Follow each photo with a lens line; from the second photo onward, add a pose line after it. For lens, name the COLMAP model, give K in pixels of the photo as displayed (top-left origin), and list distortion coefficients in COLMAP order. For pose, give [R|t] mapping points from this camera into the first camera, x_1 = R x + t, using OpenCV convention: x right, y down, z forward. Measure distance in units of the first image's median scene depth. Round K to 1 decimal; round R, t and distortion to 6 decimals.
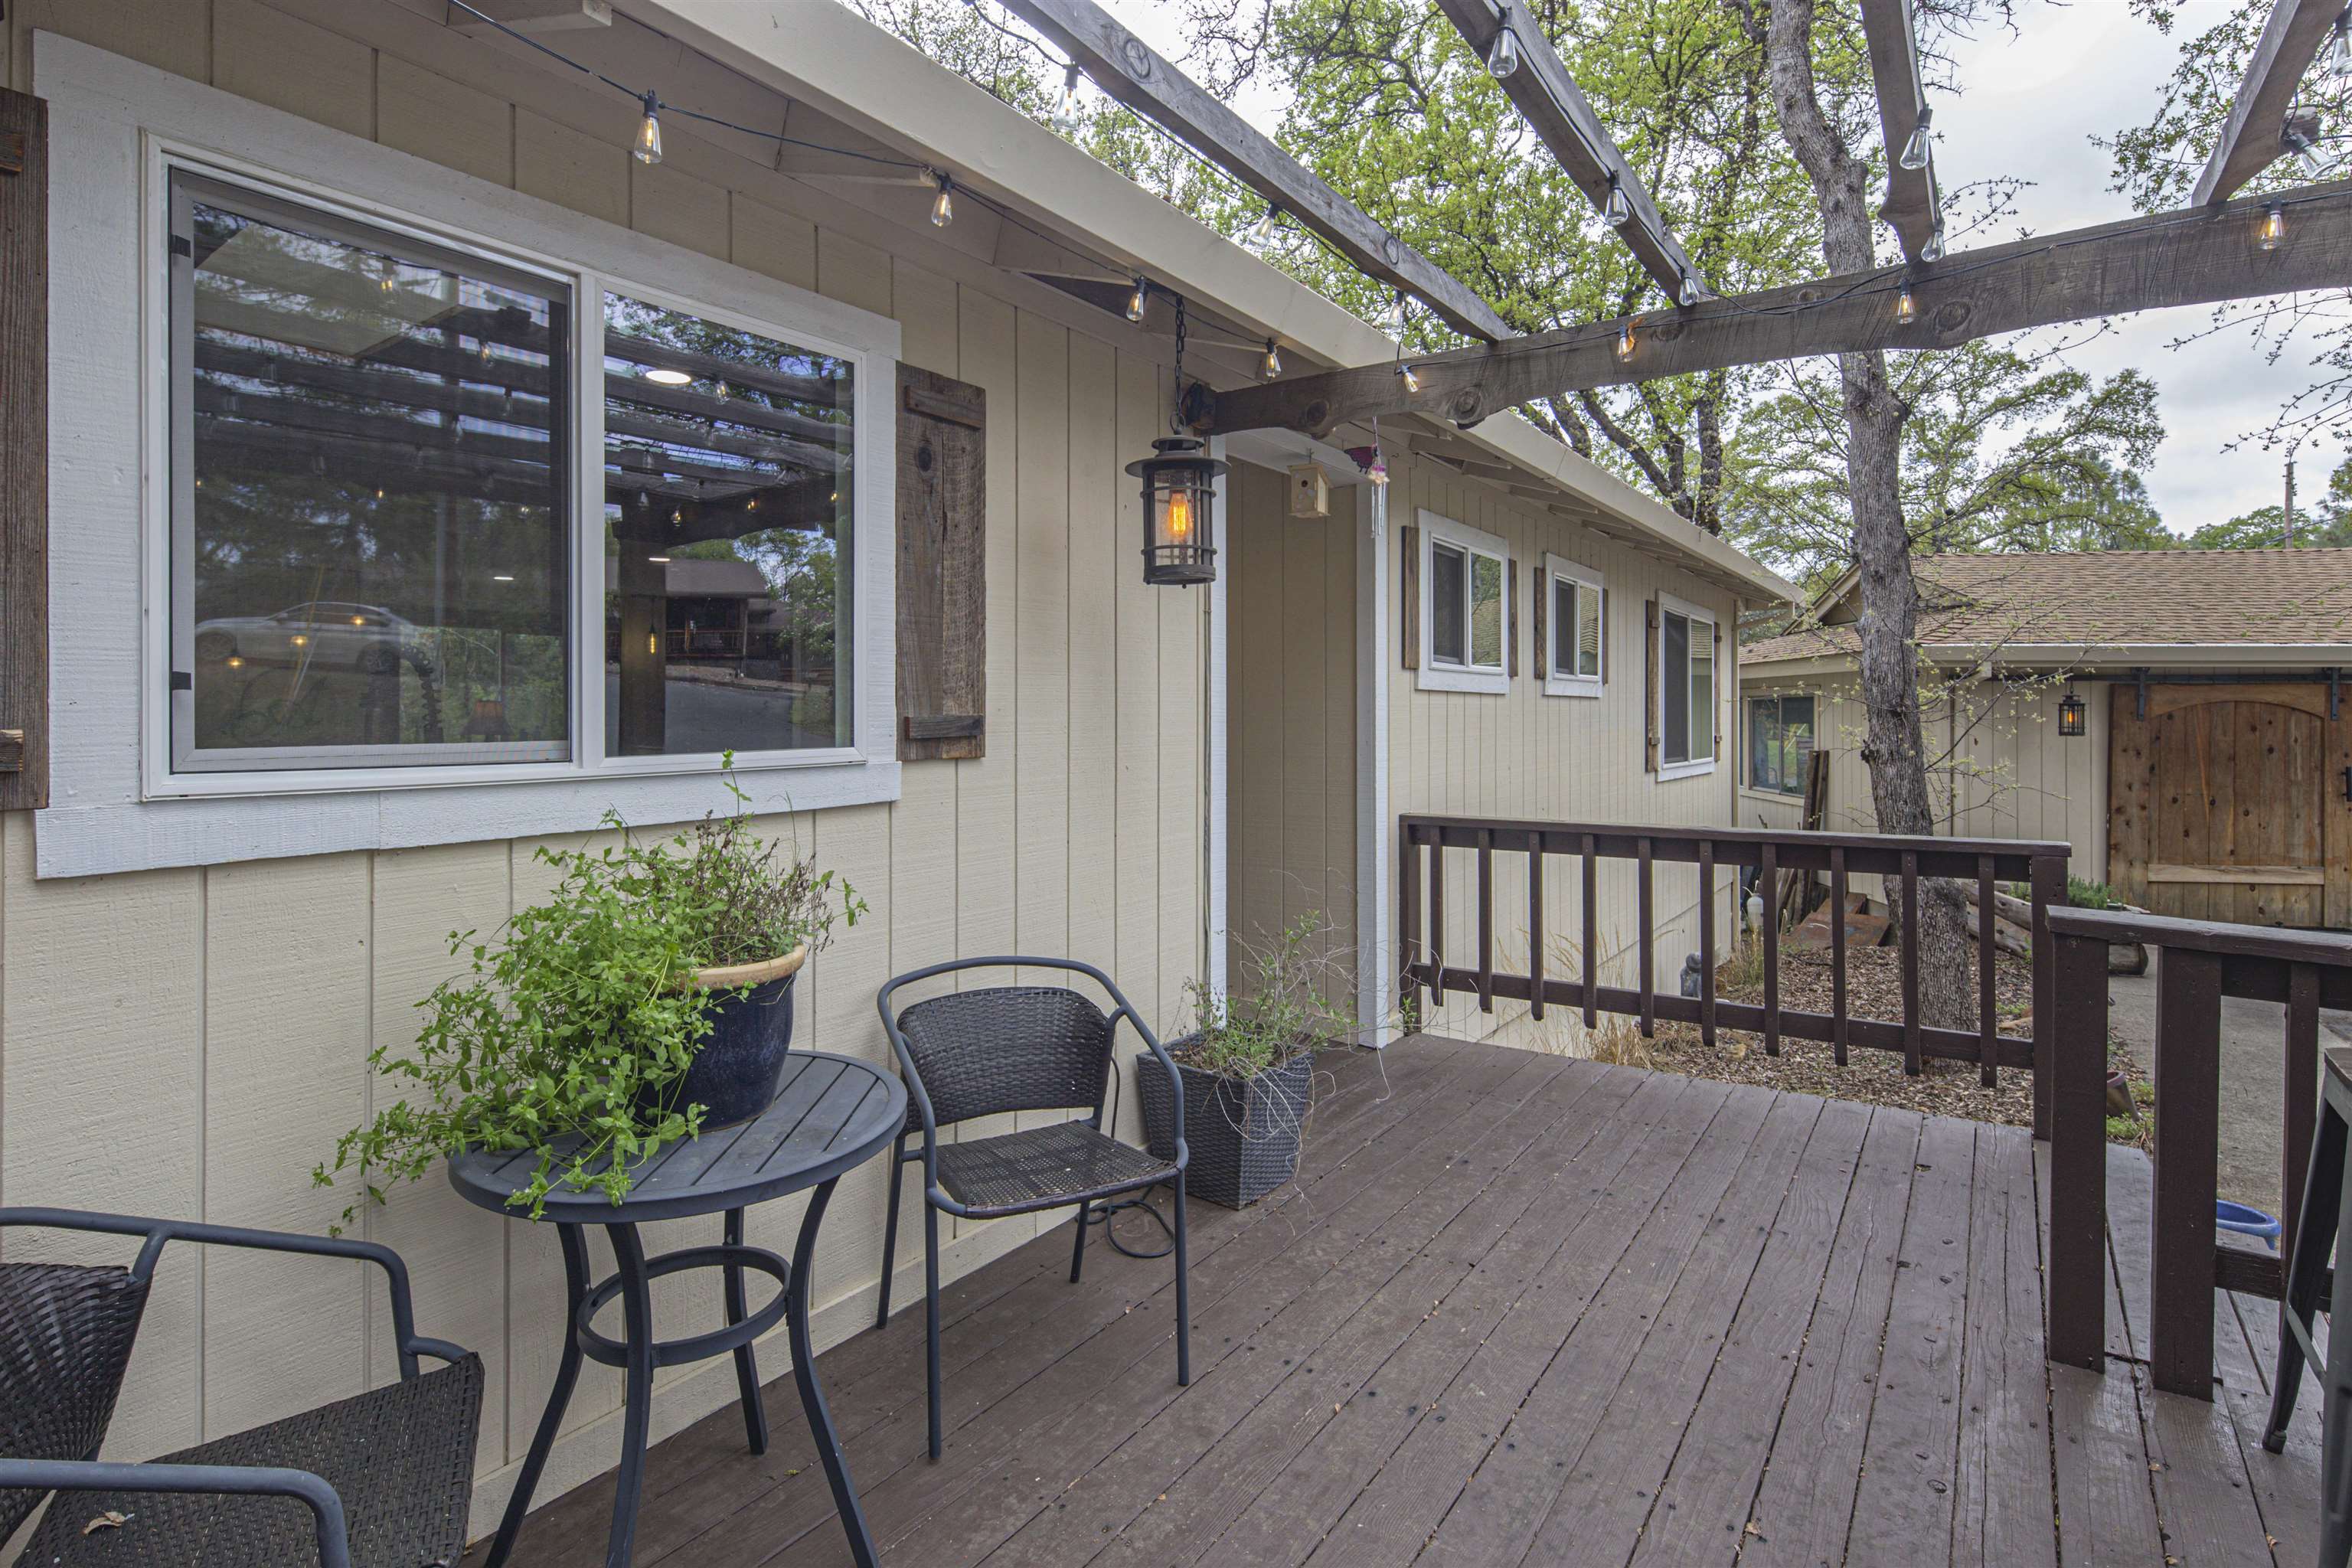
lens RADIAL K [[1157.9, 0, 1185.9], [0, 1157.9, 705.4], [0, 0, 1]] dist [0.001739, -0.001837]
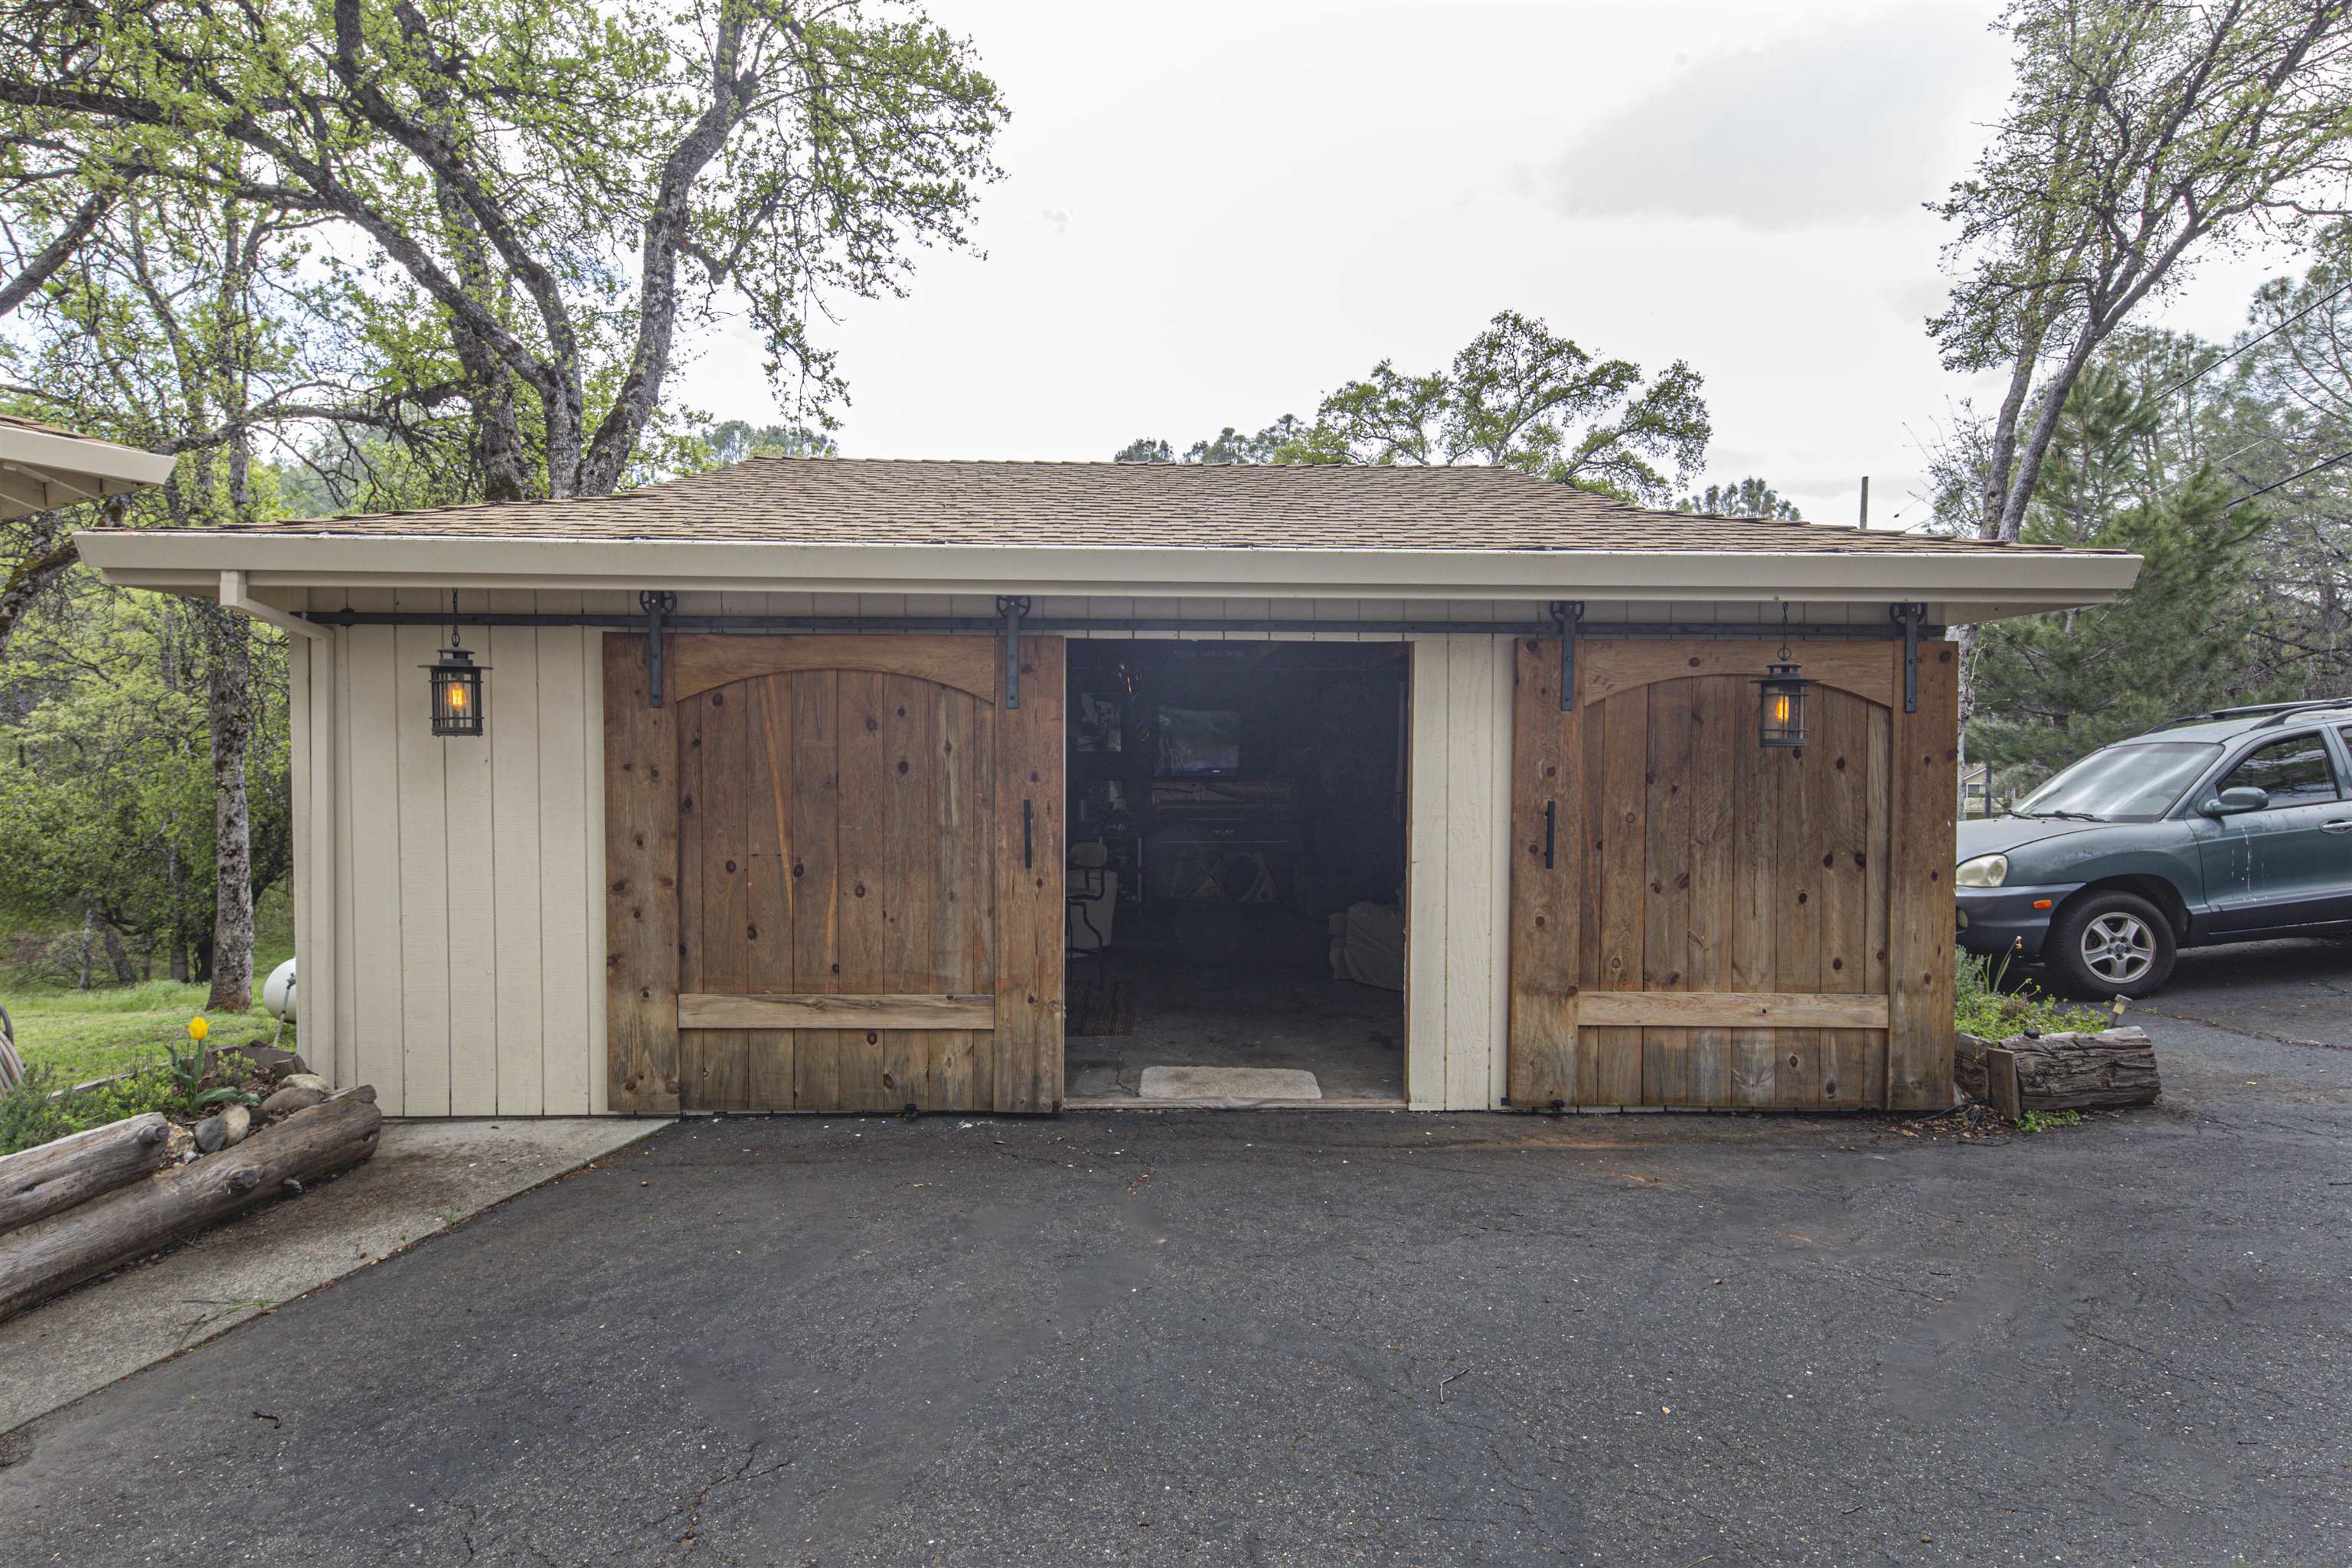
lens RADIAL K [[1157.9, 0, 1174.8], [0, 1157.9, 778.7], [0, 0, 1]] dist [0.001739, -0.001837]
pose [[0.990837, -0.000940, 0.135060, 0.976326], [-0.003558, 0.999447, 0.033057, 0.026209], [-0.135016, -0.033235, 0.990286, 0.476031]]
